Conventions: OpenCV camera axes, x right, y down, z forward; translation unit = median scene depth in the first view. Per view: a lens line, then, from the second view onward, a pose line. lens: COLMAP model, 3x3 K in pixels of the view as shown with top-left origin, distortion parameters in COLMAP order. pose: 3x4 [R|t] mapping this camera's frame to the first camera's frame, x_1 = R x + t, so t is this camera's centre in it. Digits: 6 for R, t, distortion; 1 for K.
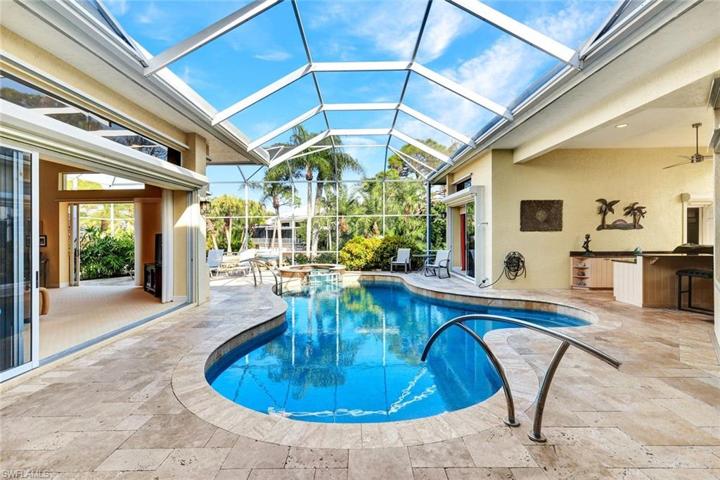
lens RADIAL K [[308.4, 0, 344.2], [0, 308.4, 231.3], [0, 0, 1]] dist [0.000173, -0.000189]
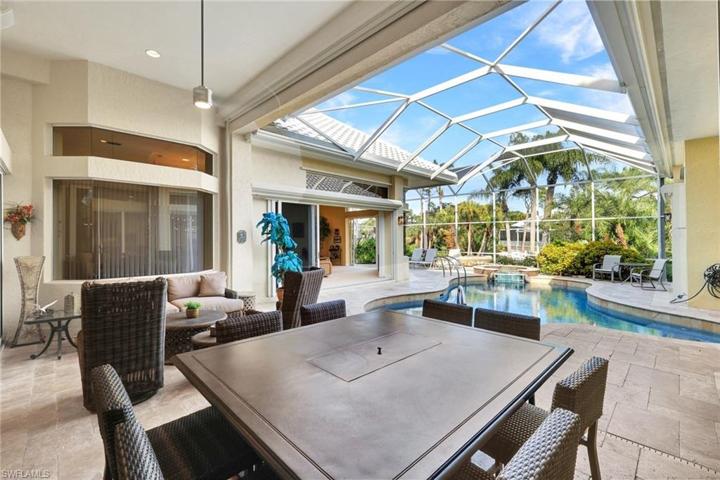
lens RADIAL K [[308.4, 0, 360.1], [0, 308.4, 235.7], [0, 0, 1]] dist [0.000173, -0.000189]
pose [[0.706521, 0.008793, -0.707638, 0.312496], [-0.002650, 0.999949, 0.009779, -0.008413], [0.707688, -0.005034, 0.706508, -0.161732]]
